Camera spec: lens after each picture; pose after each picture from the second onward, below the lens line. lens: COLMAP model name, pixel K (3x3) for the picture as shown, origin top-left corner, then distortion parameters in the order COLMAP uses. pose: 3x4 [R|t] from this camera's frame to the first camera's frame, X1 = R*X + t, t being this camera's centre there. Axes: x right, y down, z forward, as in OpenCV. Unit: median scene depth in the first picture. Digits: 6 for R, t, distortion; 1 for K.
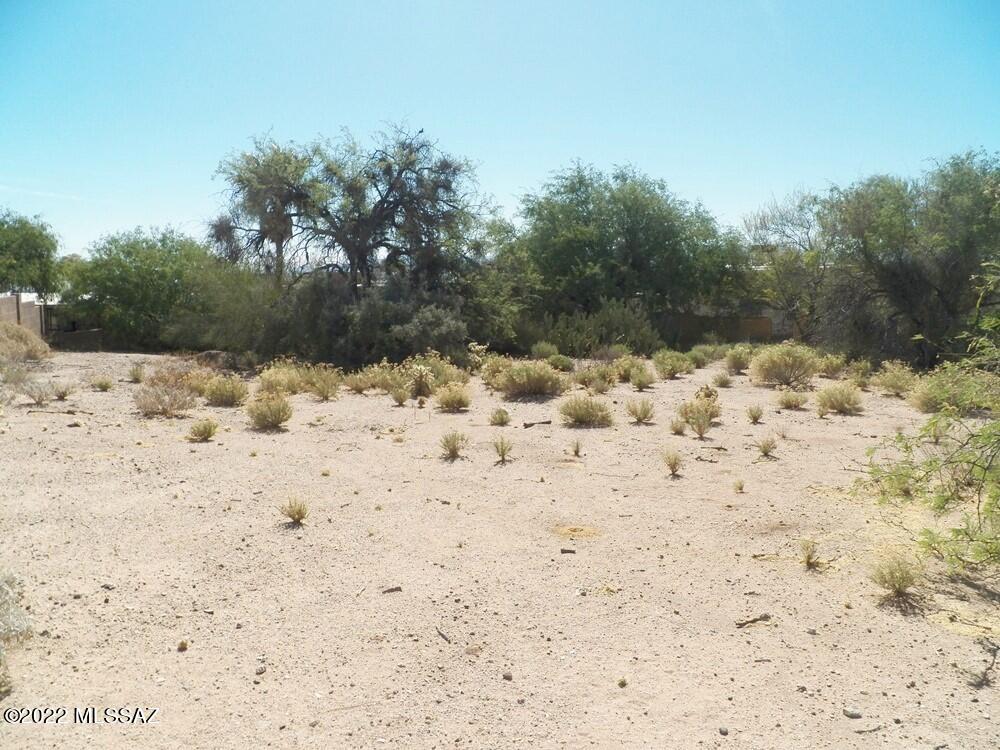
lens RADIAL K [[815.8, 0, 500.1], [0, 815.8, 374.6], [0, 0, 1]] dist [0.000788, 0.001105]
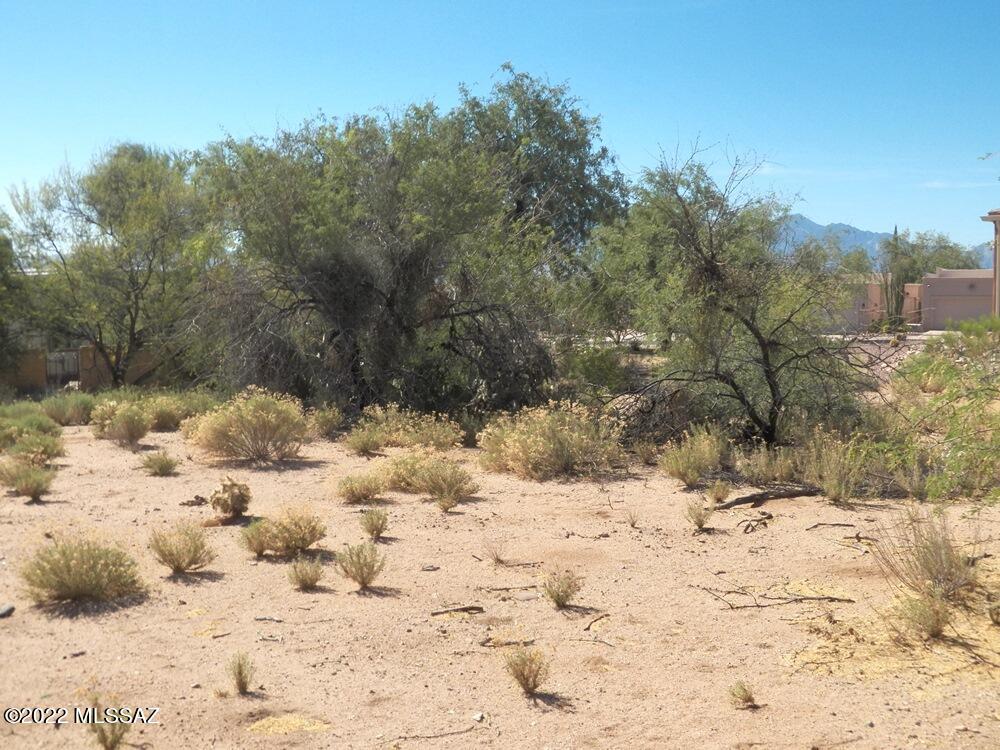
lens RADIAL K [[1259.8, 0, 499.9], [0, 1259.8, 375.3], [0, 0, 1]] dist [-0.015074, 0.000000]
pose [[0.758154, -0.060473, 0.649265, -0.088599], [0.094418, 0.995378, -0.017543, -0.014984], [-0.645203, 0.074603, 0.760360, 0.179615]]
